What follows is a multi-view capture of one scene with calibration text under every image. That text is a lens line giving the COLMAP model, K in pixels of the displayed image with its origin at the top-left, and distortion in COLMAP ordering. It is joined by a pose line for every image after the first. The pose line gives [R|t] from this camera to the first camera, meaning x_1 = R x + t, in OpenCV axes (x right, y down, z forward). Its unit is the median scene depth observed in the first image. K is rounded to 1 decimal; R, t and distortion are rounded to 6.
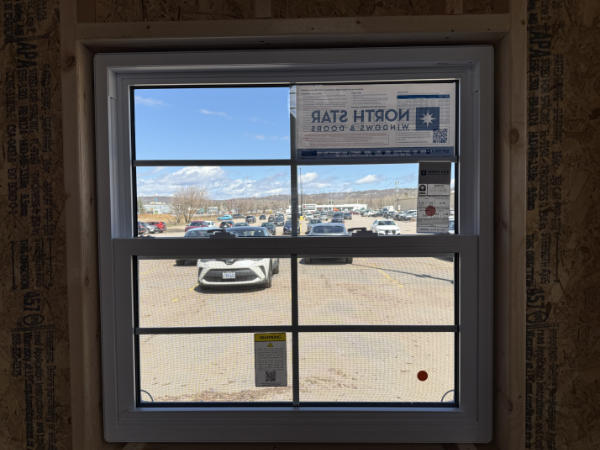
lens RADIAL K [[422.5, 0, 301.1], [0, 422.5, 225.5], [0, 0, 1]] dist [0.030858, -0.024282]
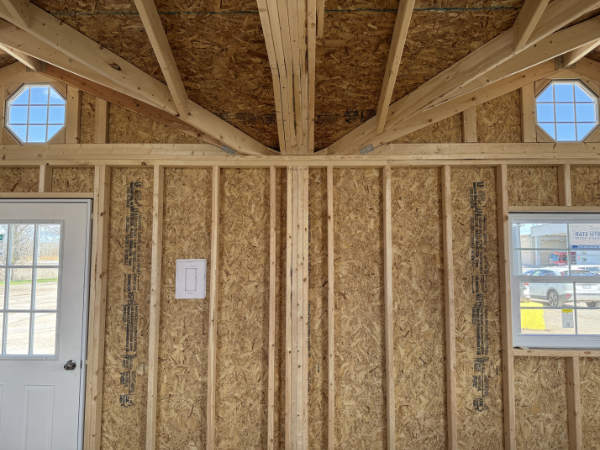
lens RADIAL K [[422.5, 0, 301.1], [0, 422.5, 228.6], [0, 0, 1]] dist [0.030858, -0.024282]
pose [[0.999796, 0.016239, 0.012025, -1.890152], [-0.014908, 0.994514, -0.103532, 0.034812], [-0.013640, 0.103331, 0.994553, -1.880250]]
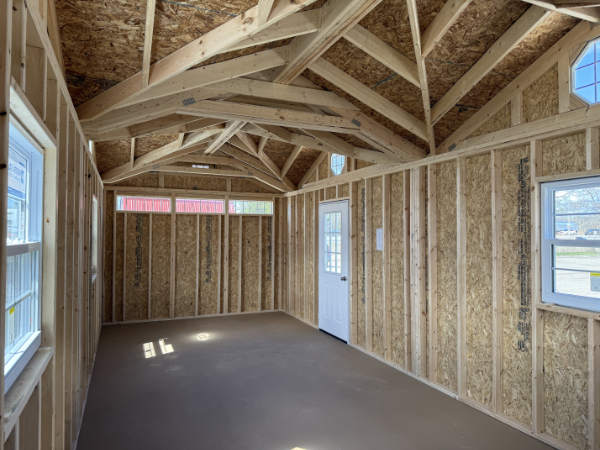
lens RADIAL K [[422.5, 0, 300.0], [0, 422.5, 227.3], [0, 0, 1]] dist [0.030858, -0.024282]
pose [[0.413631, -0.000300, -0.910445, 1.704660], [-0.035617, 0.999229, -0.016511, 0.061179], [0.909748, 0.039257, 0.413302, -2.010966]]
